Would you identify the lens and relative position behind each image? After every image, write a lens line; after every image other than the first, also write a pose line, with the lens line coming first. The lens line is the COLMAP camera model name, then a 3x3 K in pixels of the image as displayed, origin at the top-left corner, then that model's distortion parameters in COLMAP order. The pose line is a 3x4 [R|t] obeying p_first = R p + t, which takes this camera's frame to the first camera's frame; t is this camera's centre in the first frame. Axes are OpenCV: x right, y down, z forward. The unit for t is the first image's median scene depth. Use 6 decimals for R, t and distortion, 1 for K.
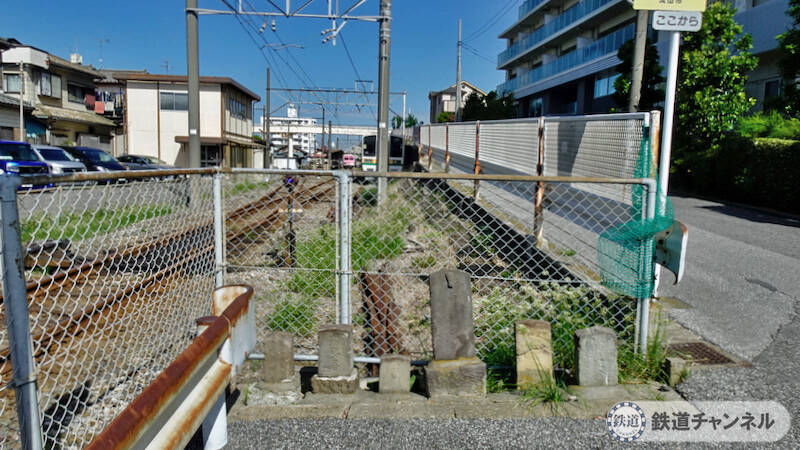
lens RADIAL K [[558.2, 0, 401.1], [0, 558.2, 223.3], [0, 0, 1]] dist [0.008087, 0.001850]
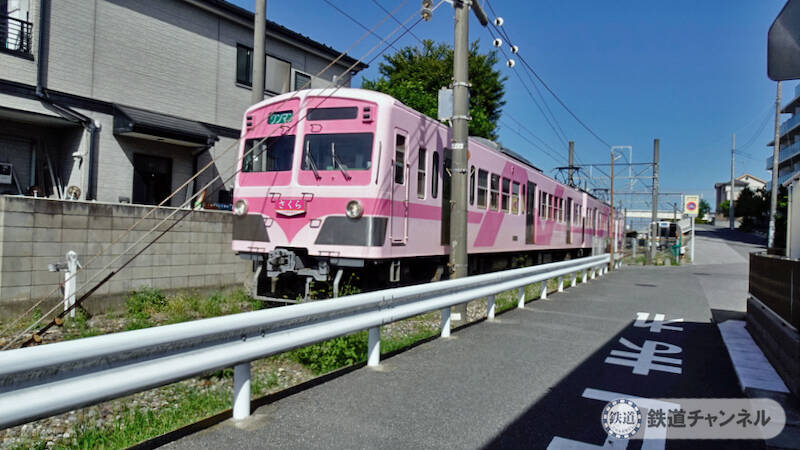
lens RADIAL K [[558.2, 0, 400.0], [0, 558.2, 226.3], [0, 0, 1]] dist [0.008087, 0.001850]
pose [[0.875040, -0.003429, -0.484038, 0.023471], [-0.064888, 0.990118, -0.124319, 0.029519], [0.479681, 0.140193, 0.866171, -0.208839]]
